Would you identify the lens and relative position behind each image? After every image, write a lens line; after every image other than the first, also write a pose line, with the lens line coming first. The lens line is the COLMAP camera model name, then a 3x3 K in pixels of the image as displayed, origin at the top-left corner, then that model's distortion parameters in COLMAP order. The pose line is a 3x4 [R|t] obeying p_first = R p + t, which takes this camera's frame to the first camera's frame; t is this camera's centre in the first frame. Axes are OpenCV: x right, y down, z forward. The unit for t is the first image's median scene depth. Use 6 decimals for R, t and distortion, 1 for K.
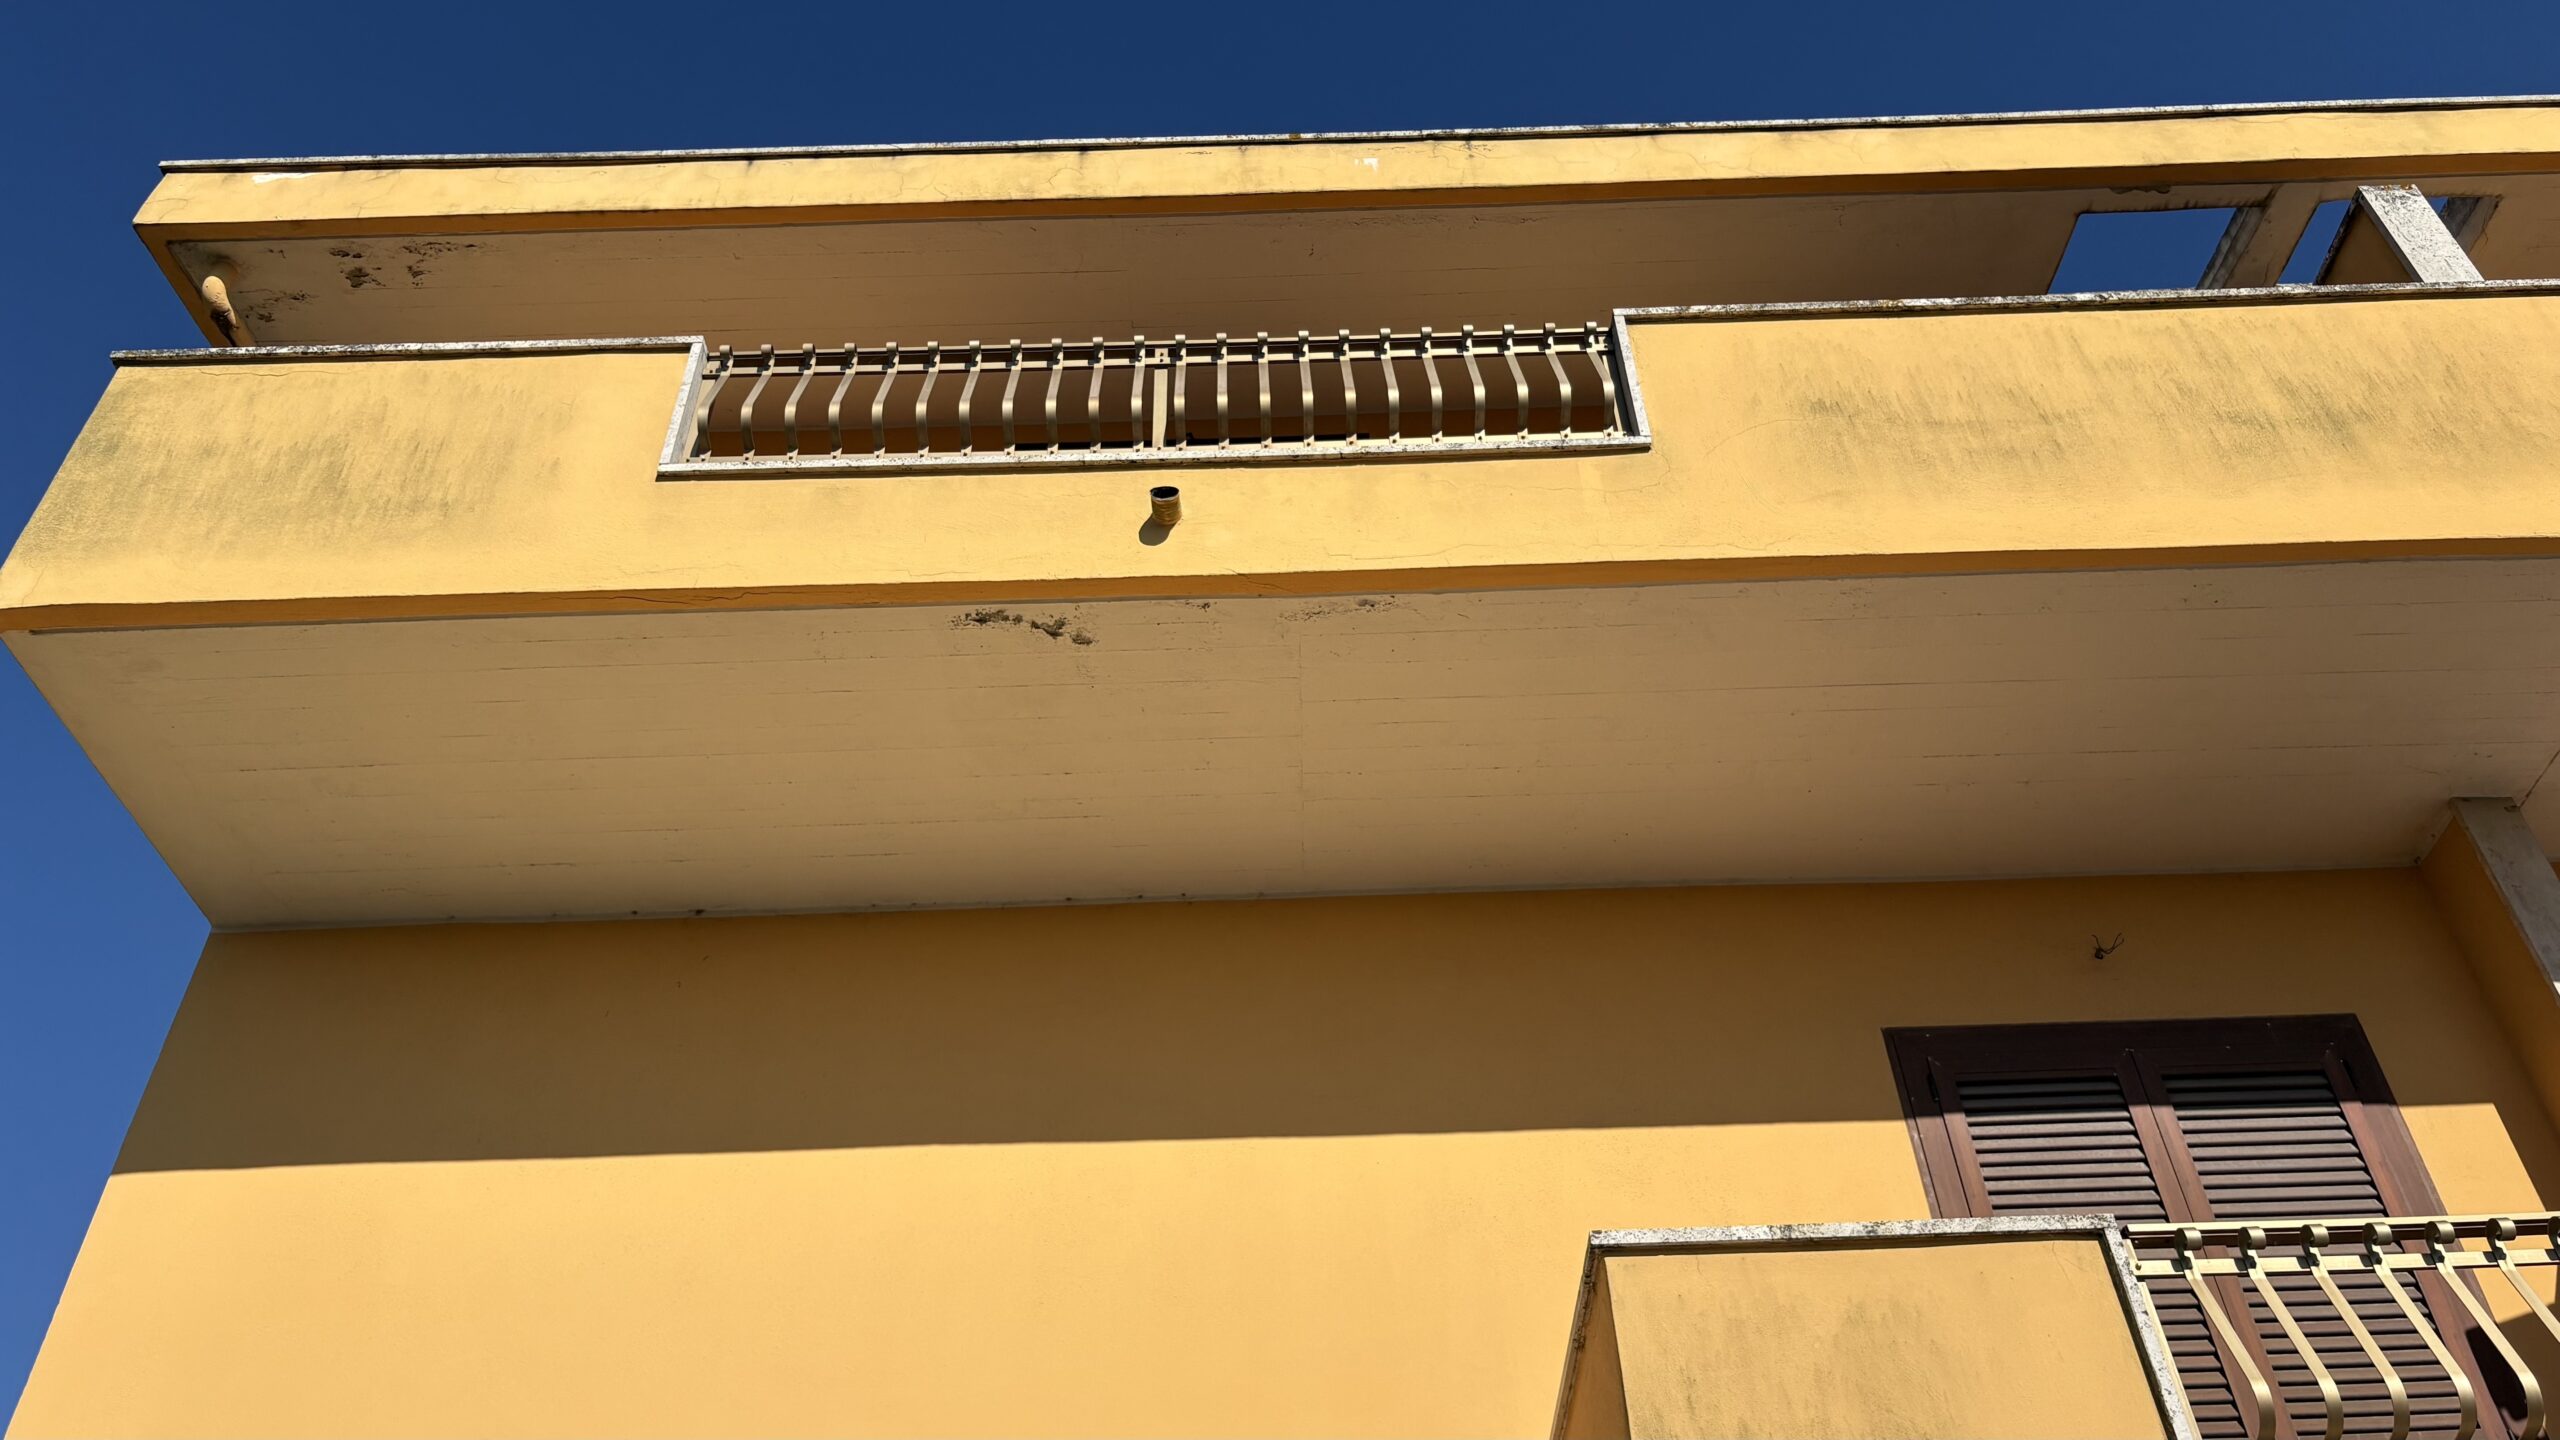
lens RADIAL K [[1978.6, 0, 1292.9], [0, 1978.6, 710.4], [0, 0, 1]] dist [0.029738, 0.006256]
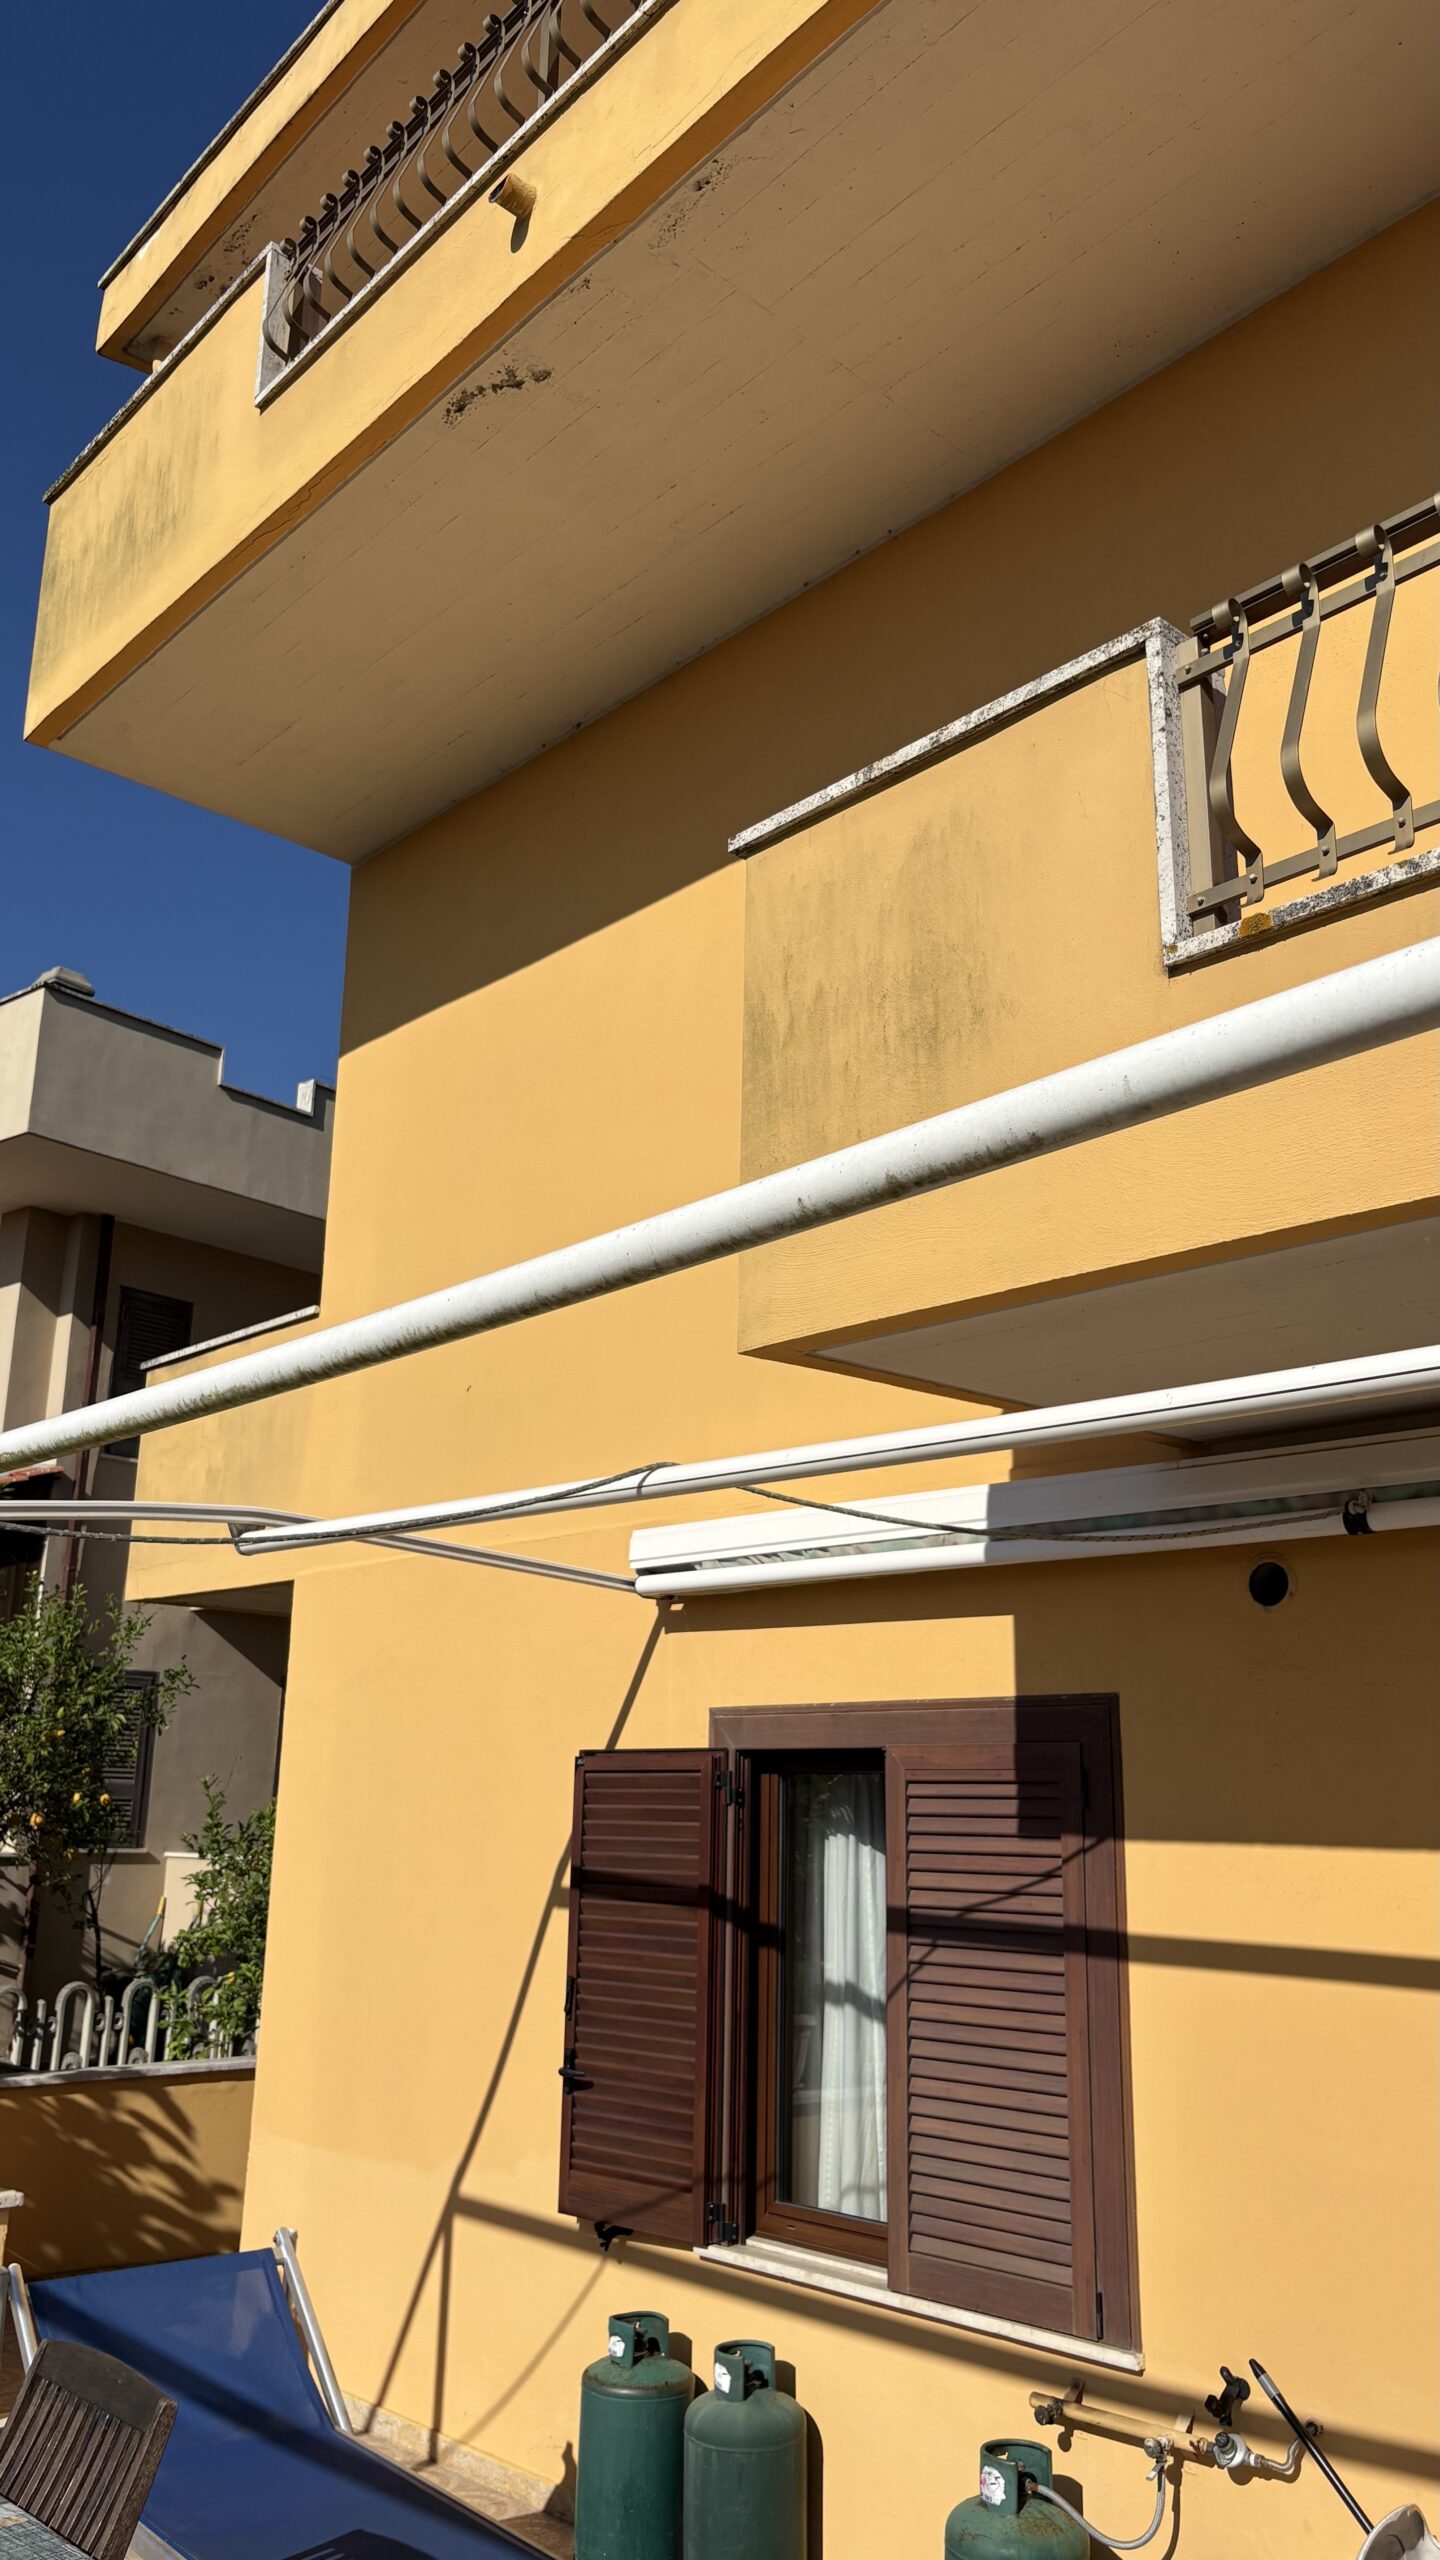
lens RADIAL K [[1978.6, 0, 722.1], [0, 1978.6, 1298.8], [0, 0, 1]] dist [0.029738, 0.006256]
pose [[0.676209, -0.147780, -0.721736, 0.624107], [0.458605, 0.851148, 0.255399, 0.149160], [0.576561, -0.503695, 0.643326, 0.168967]]
